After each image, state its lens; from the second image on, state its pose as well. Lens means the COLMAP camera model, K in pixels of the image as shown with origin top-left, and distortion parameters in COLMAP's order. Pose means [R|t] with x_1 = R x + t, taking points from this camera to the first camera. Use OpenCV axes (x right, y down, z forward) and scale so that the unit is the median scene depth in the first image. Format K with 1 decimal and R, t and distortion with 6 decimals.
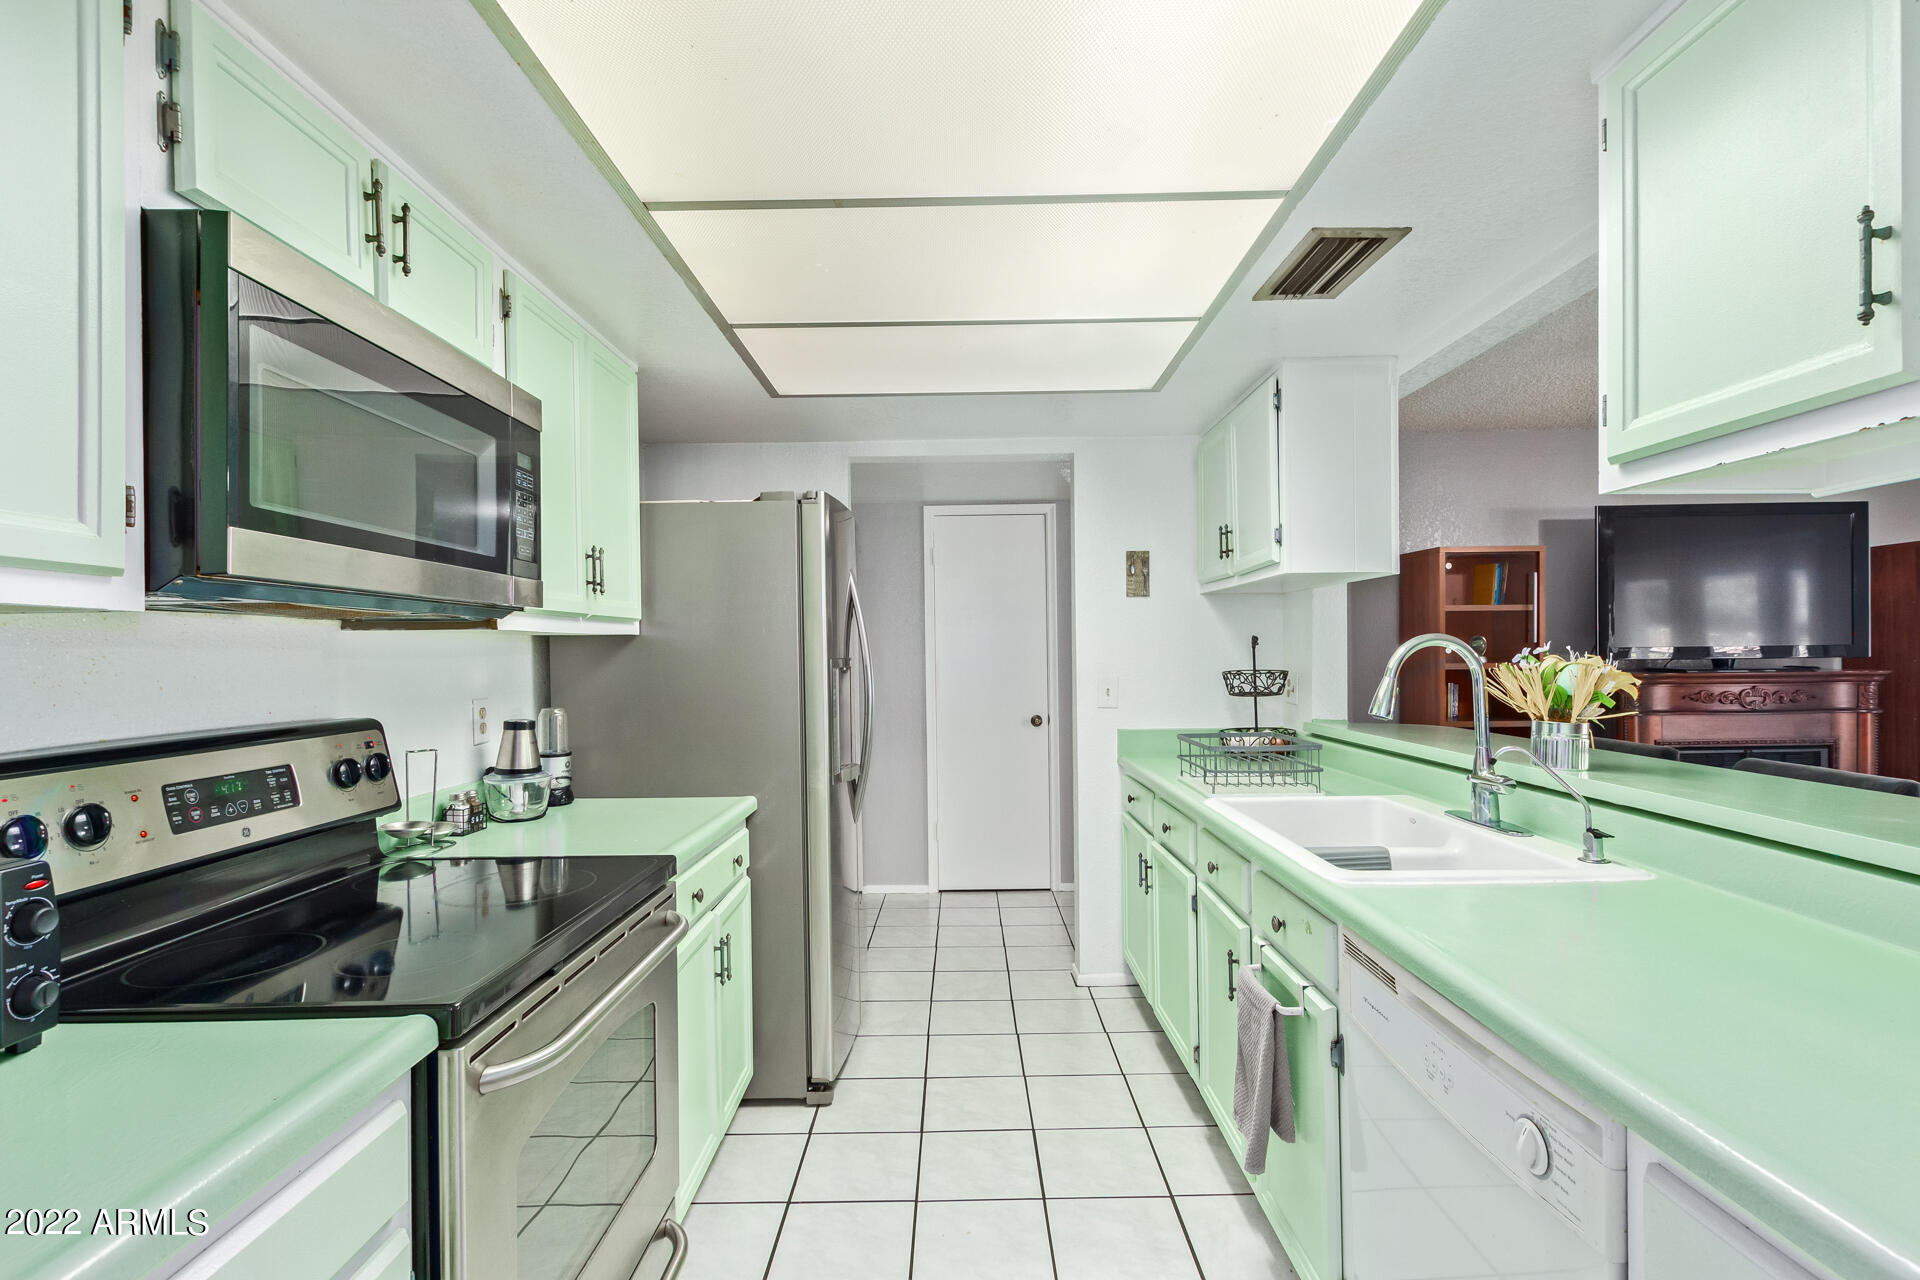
lens RADIAL K [[897.6, 0, 951.6], [0, 897.6, 648.8], [0, 0, 1]] dist [0.009621, -0.003839]
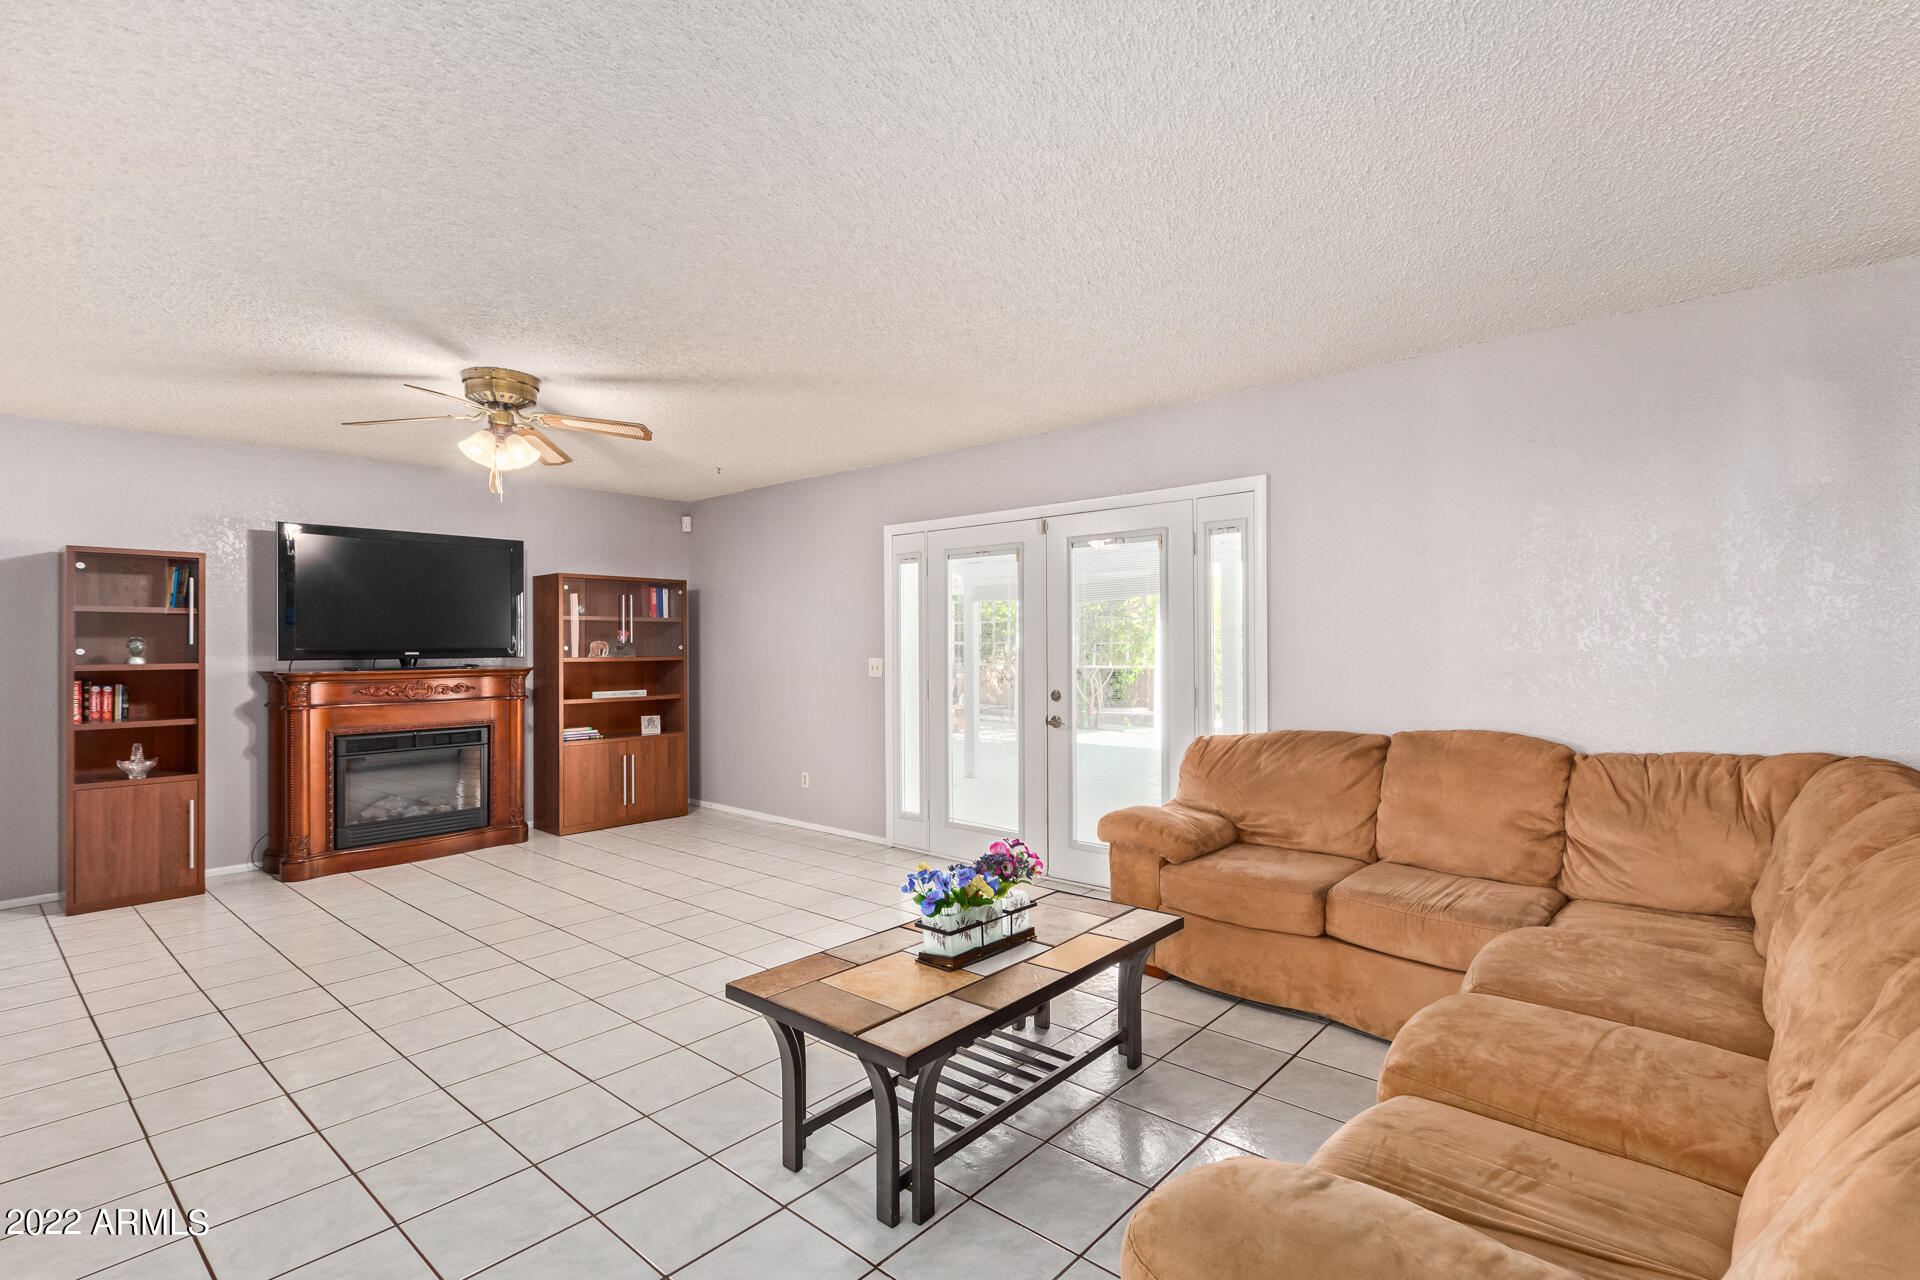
lens RADIAL K [[897.6, 0, 965.3], [0, 897.6, 647.4], [0, 0, 1]] dist [0.009621, -0.003839]
pose [[0.652893, 0.005414, 0.757431, 0.750035], [-0.006053, 0.999980, -0.001930, -0.012402], [-0.757426, -0.003325, 0.652913, -0.637543]]
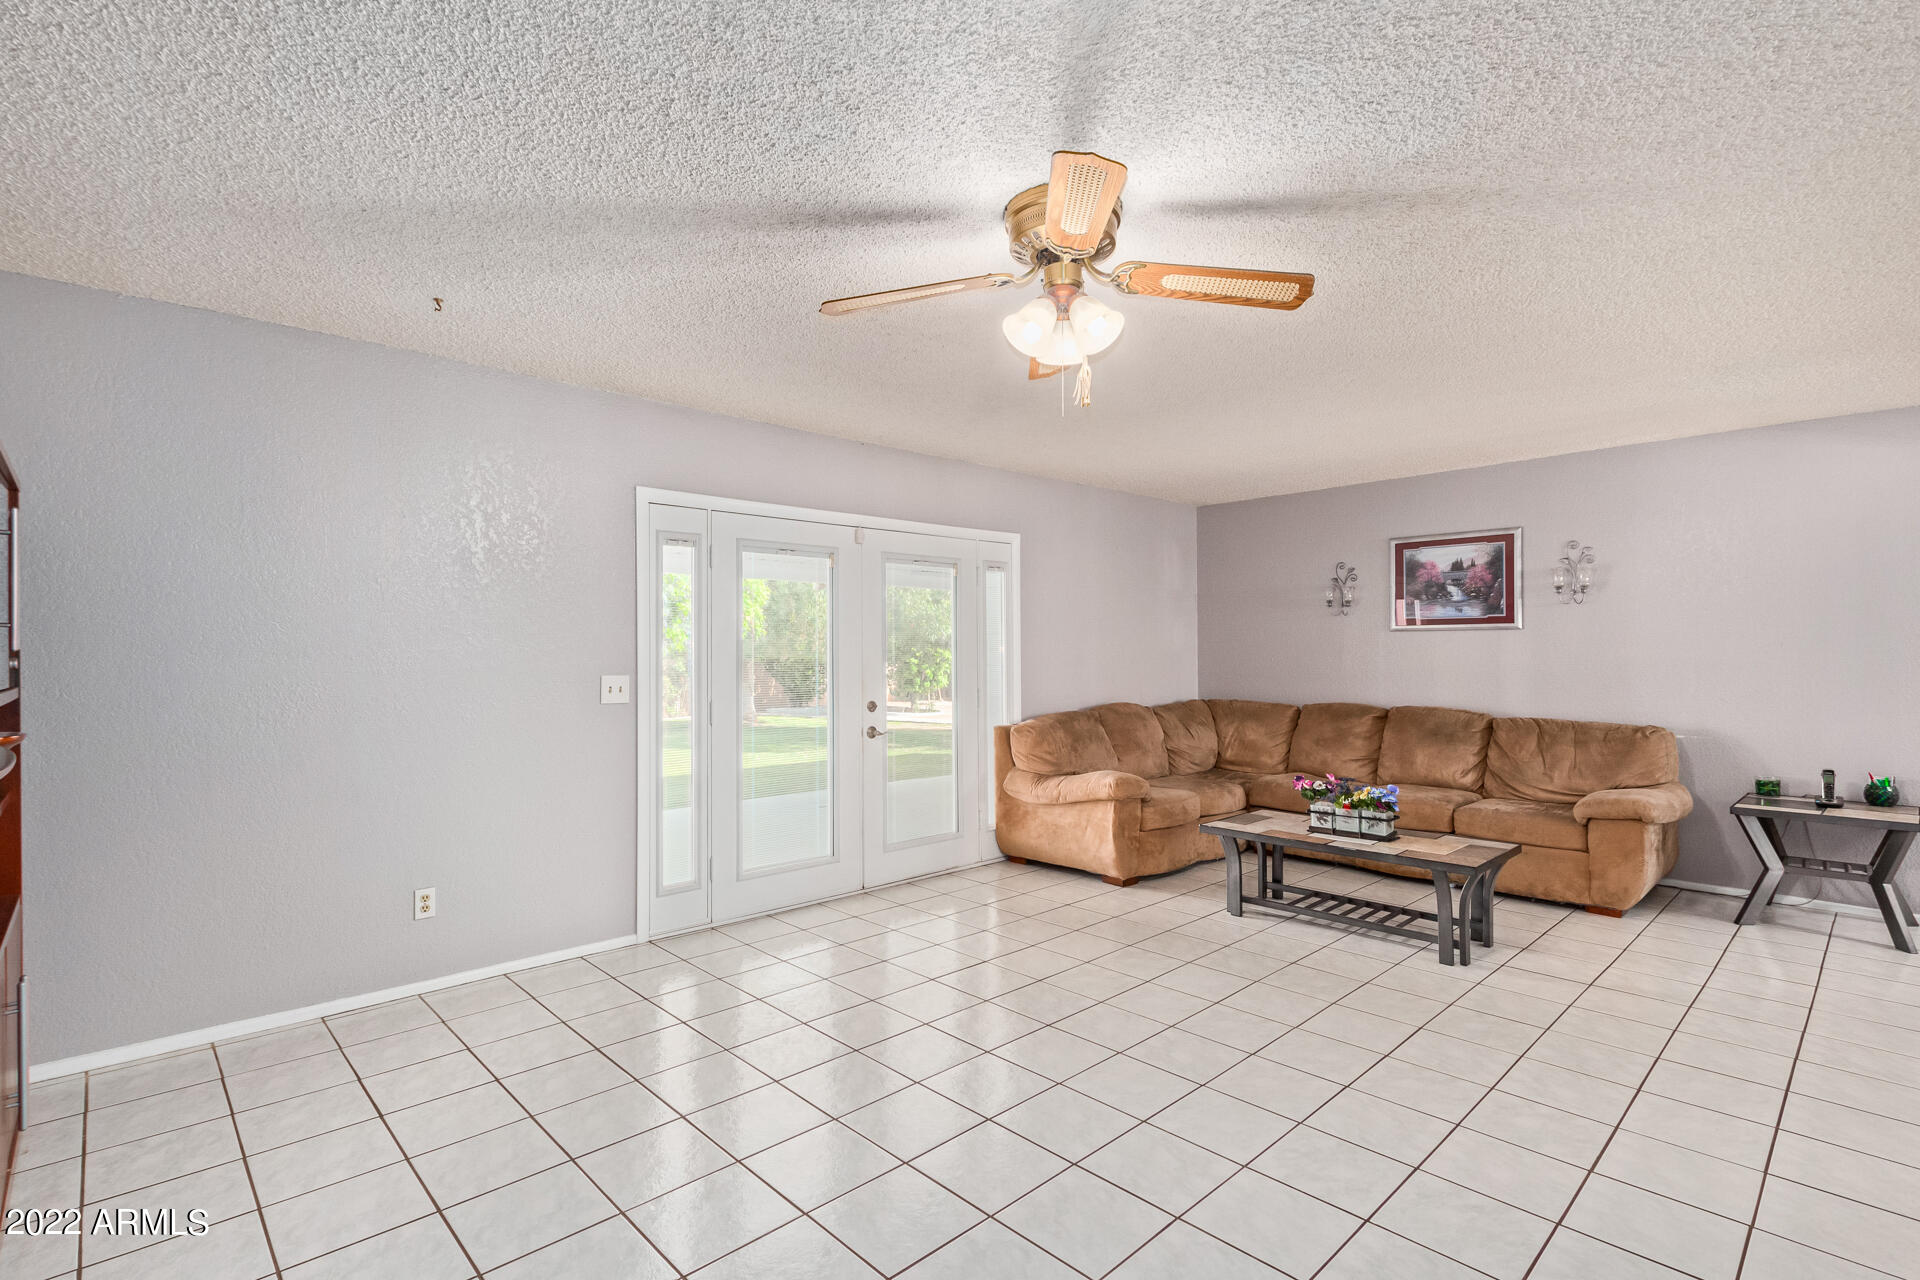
lens RADIAL K [[897.6, 0, 949.5], [0, 897.6, 646.7], [0, 0, 1]] dist [0.009621, -0.003839]
pose [[-0.688268, 0.019270, 0.725200, 0.806040], [0.007279, 0.999780, -0.019659, -0.003225], [-0.725420, -0.008252, -0.688257, 1.646887]]
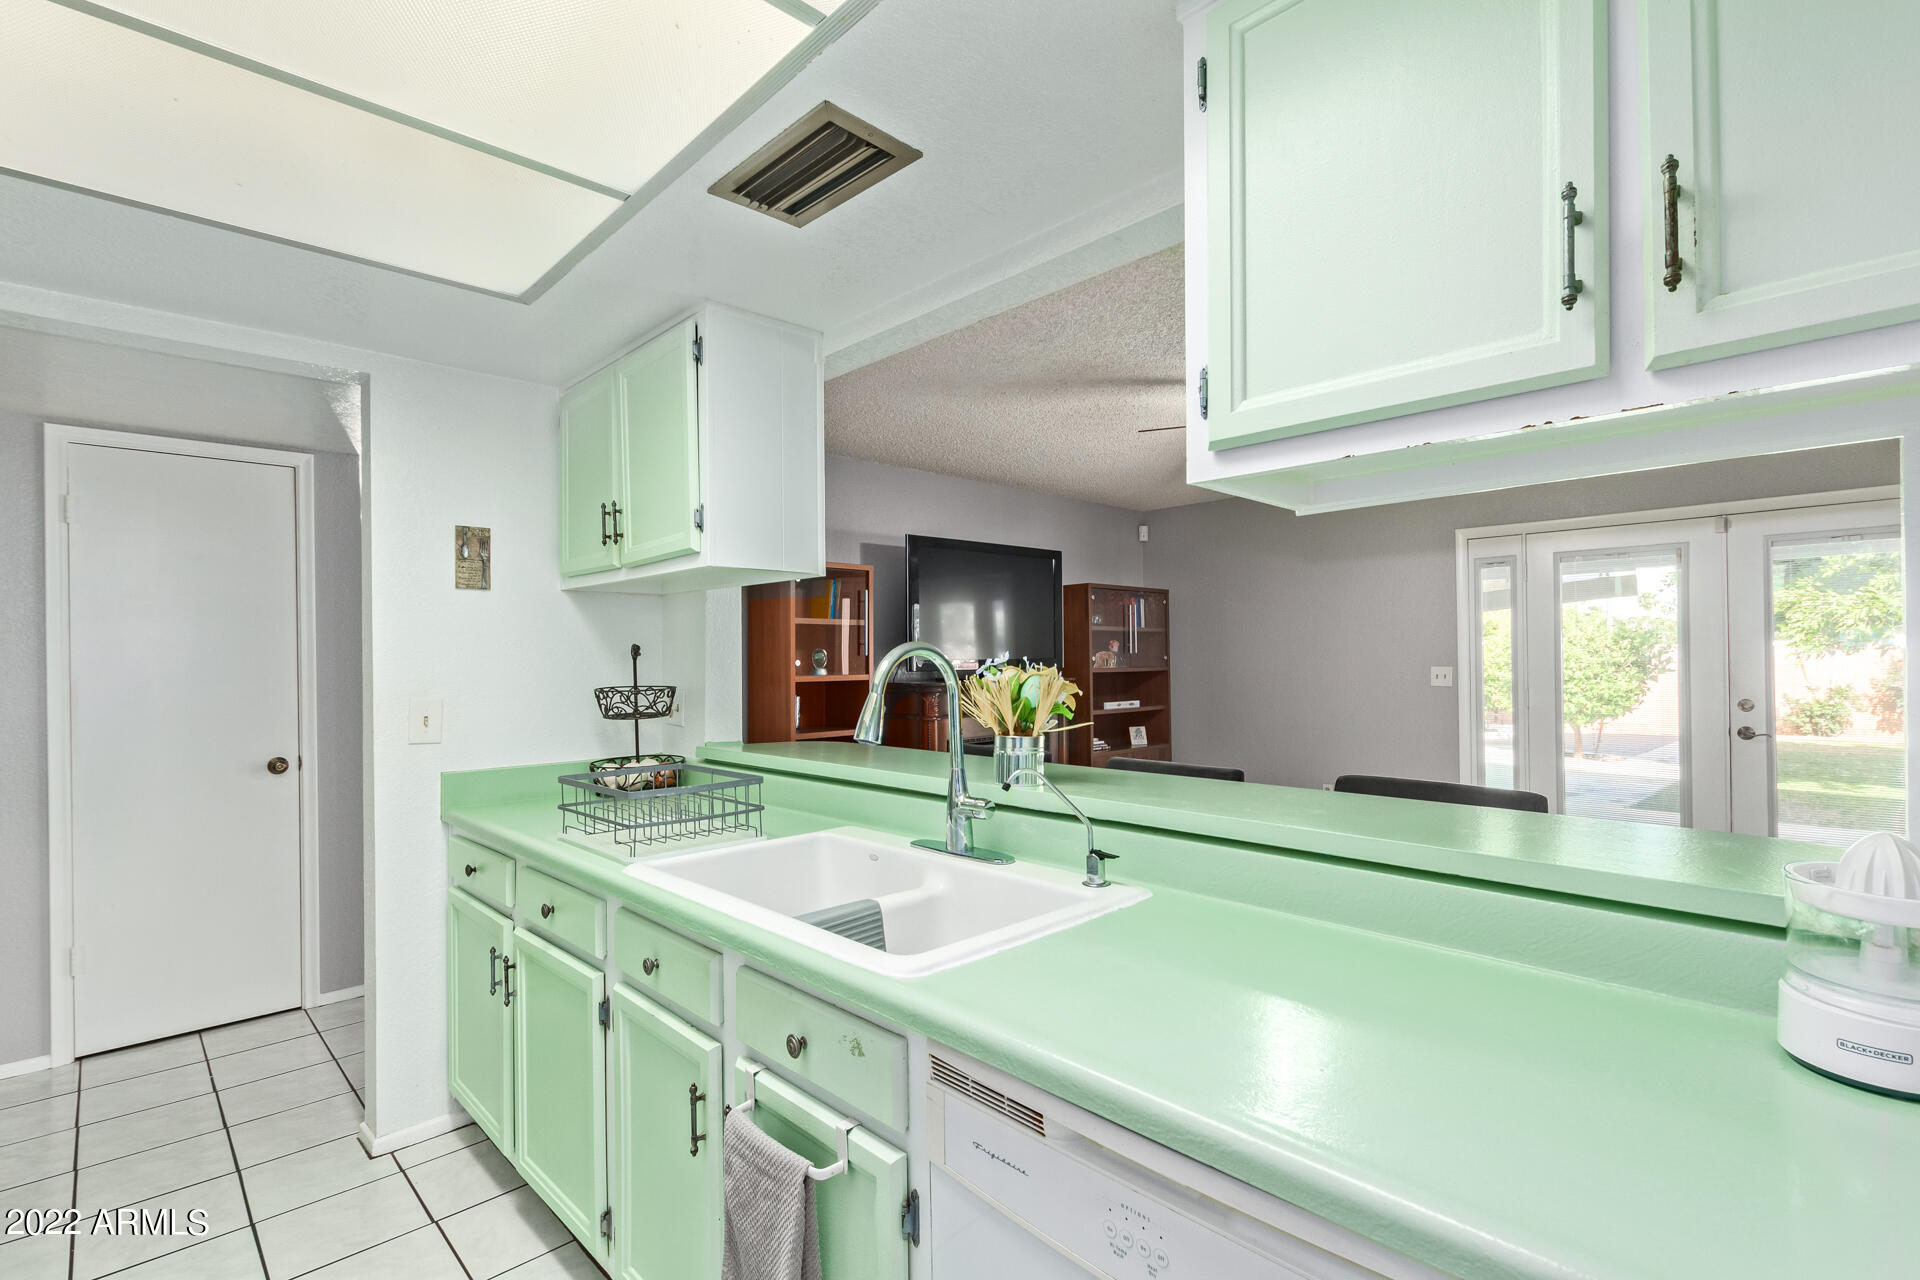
lens RADIAL K [[897.6, 0, 968.4], [0, 897.6, 655.1], [0, 0, 1]] dist [0.009621, -0.003839]
pose [[0.711721, 0.006108, 0.702436, -0.027667], [-0.000490, 0.999966, -0.008199, 0.002179], [-0.702462, 0.005491, 0.711700, 0.261437]]
